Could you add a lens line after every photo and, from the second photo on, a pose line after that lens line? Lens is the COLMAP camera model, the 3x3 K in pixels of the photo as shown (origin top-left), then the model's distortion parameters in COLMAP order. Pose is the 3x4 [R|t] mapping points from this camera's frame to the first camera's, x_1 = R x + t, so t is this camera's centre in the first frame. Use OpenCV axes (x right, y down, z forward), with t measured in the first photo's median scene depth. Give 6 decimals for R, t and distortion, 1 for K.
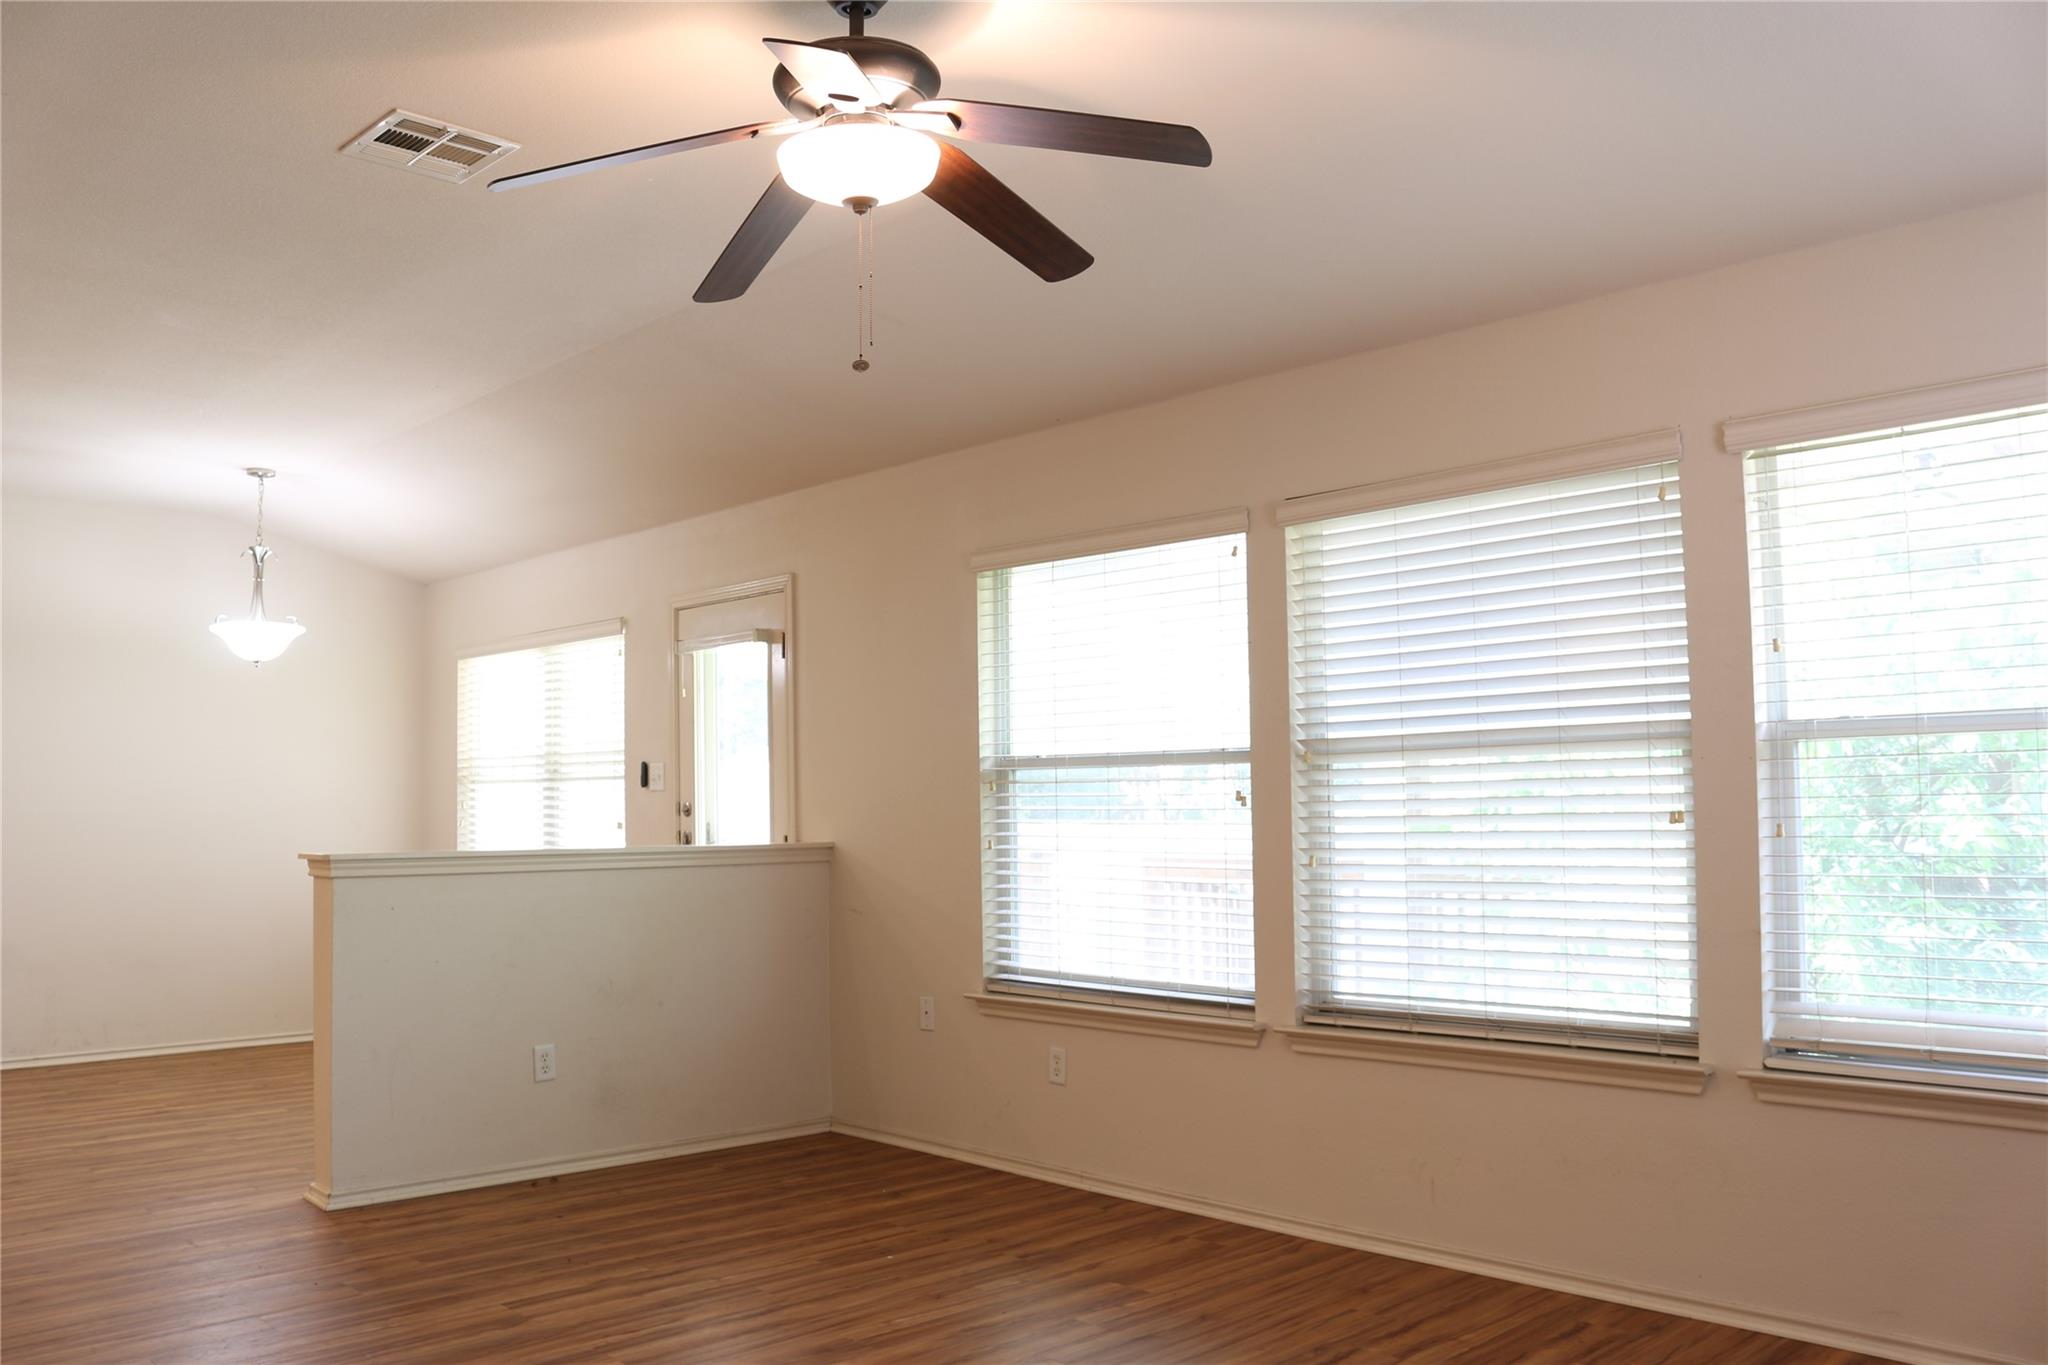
lens RADIAL K [[1723.1, 0, 1016.2], [0, 1723.1, 678.5], [0, 0, 1]] dist [-0.068461, 0.013746]
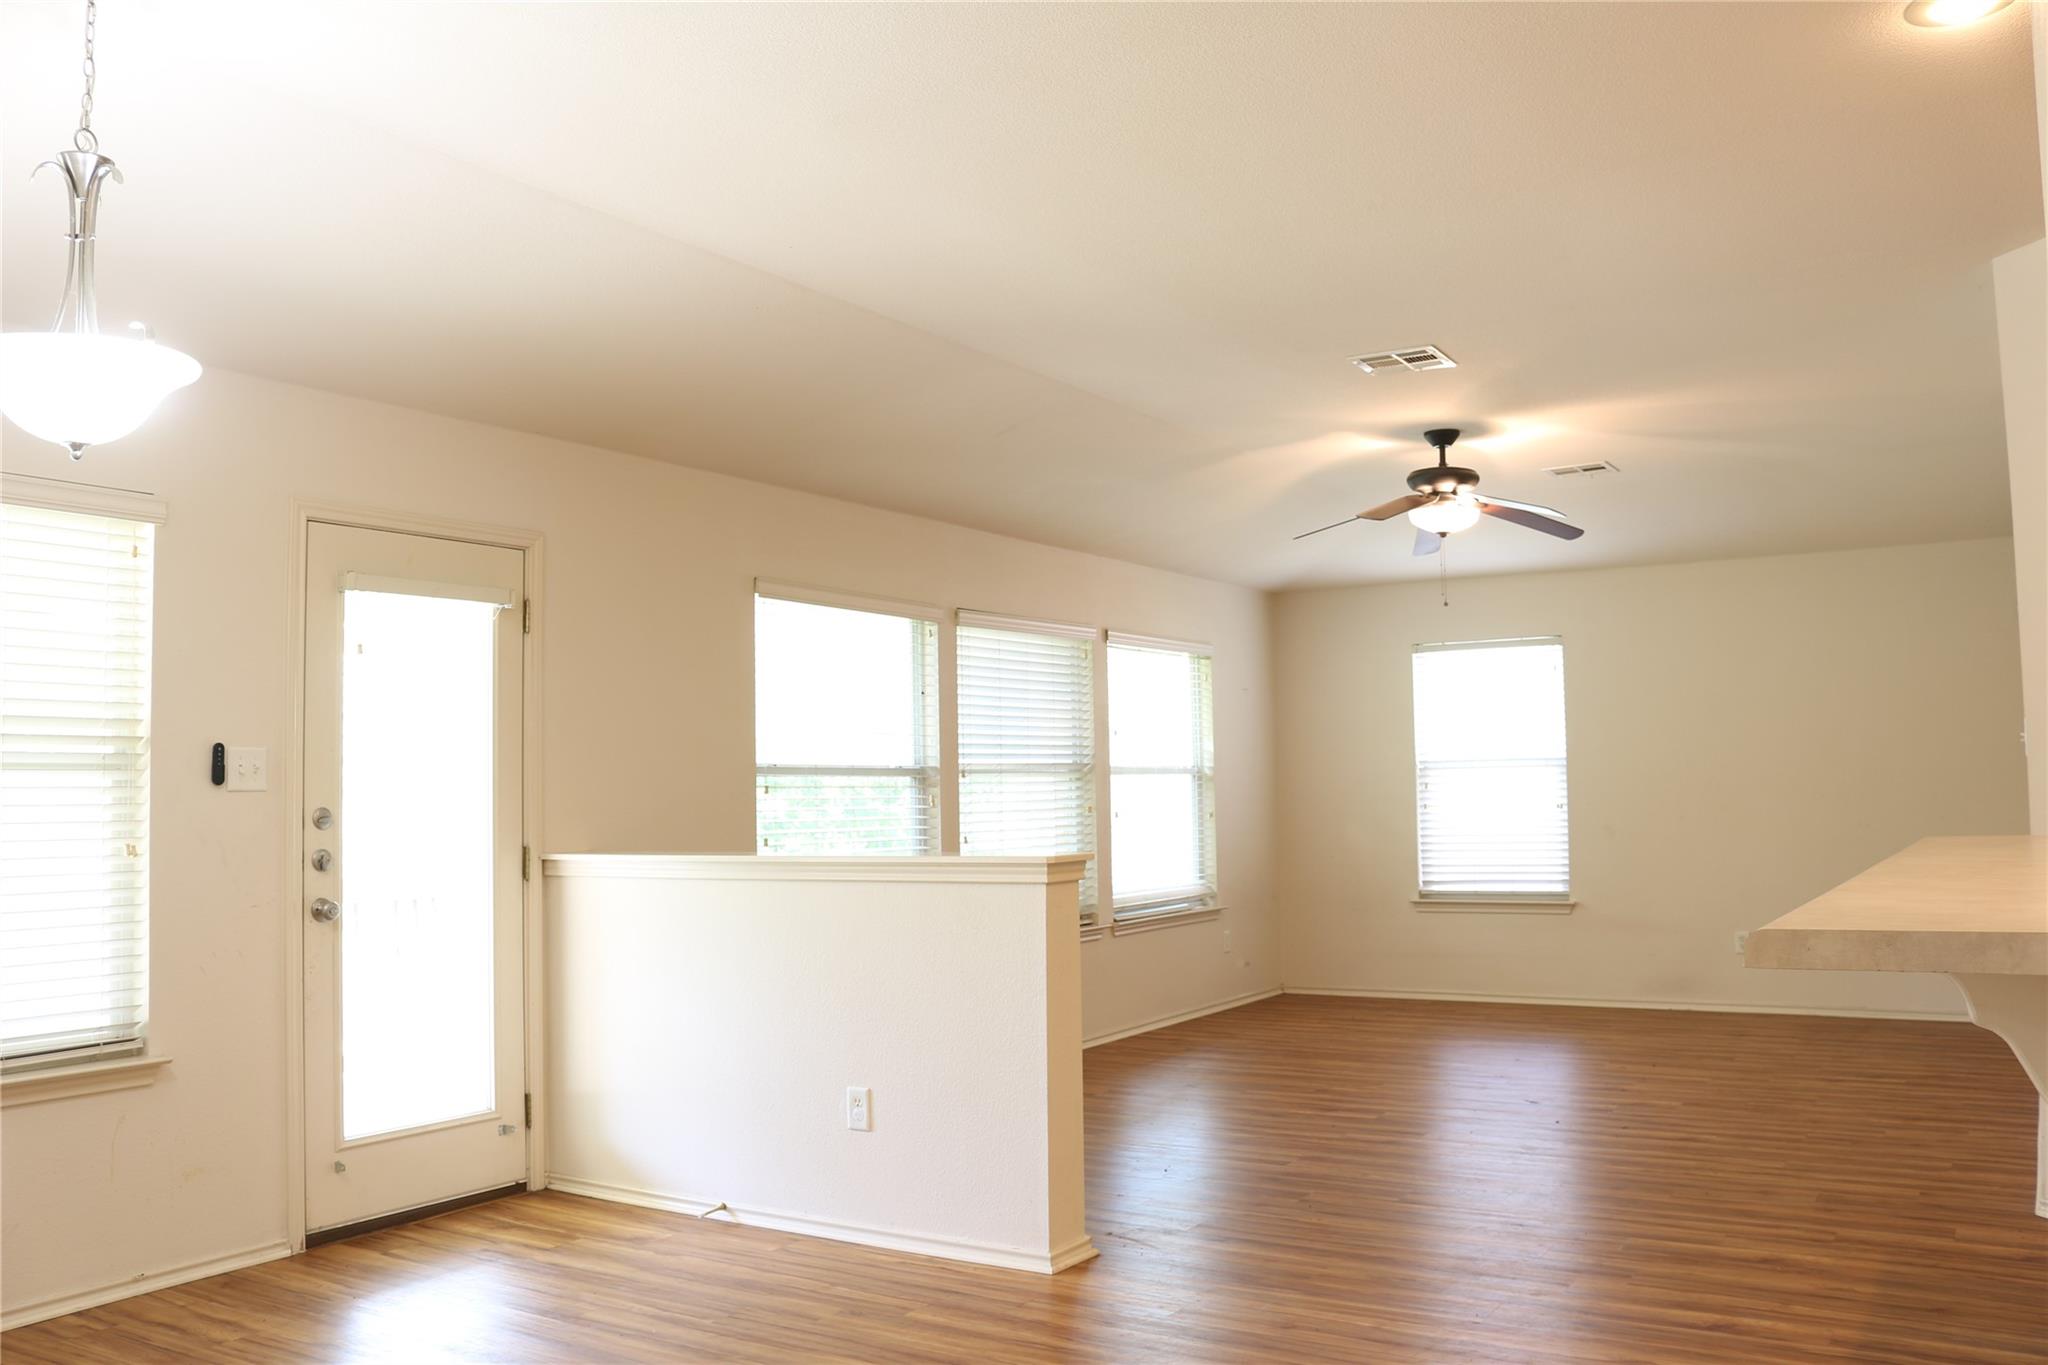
lens RADIAL K [[1723.1, 0, 1024.2], [0, 1723.1, 683.5], [0, 0, 1]] dist [-0.068461, 0.013746]
pose [[-0.256708, 0.063840, 0.964378, -1.165334], [-0.070687, 0.993904, -0.084611, 0.080060], [-0.963901, -0.089889, -0.250631, 1.212024]]
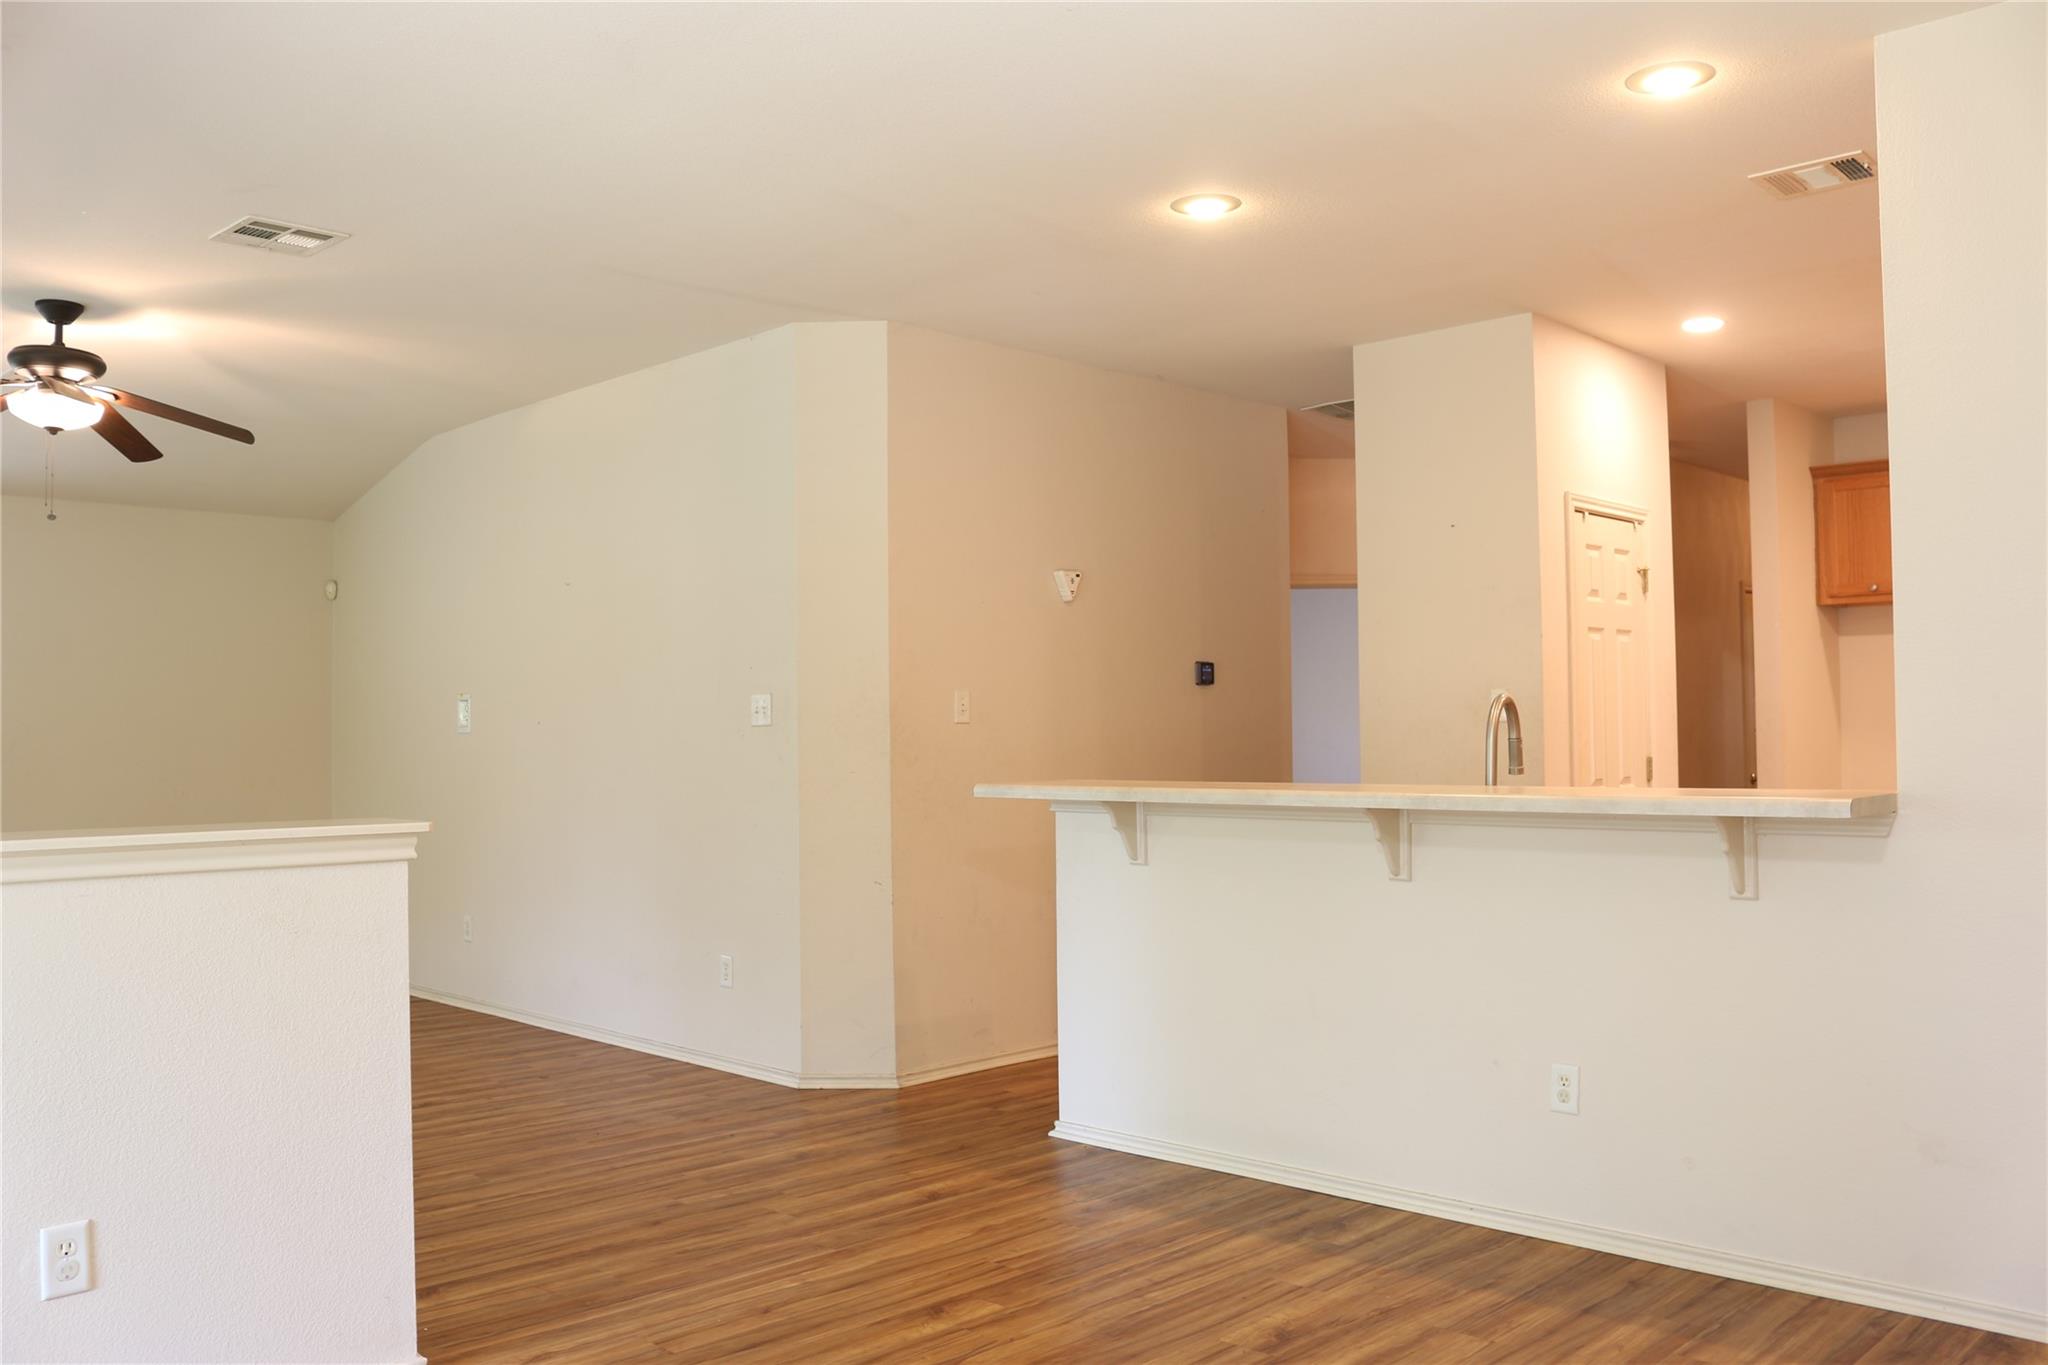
lens RADIAL K [[1723.1, 0, 1023.2], [0, 1723.1, 683.4], [0, 0, 1]] dist [-0.068461, 0.013746]
pose [[-0.999369, 0.009500, -0.034228, -0.288635], [0.013367, 0.993325, -0.114575, 0.129001], [0.032911, -0.114961, -0.992825, 1.784764]]
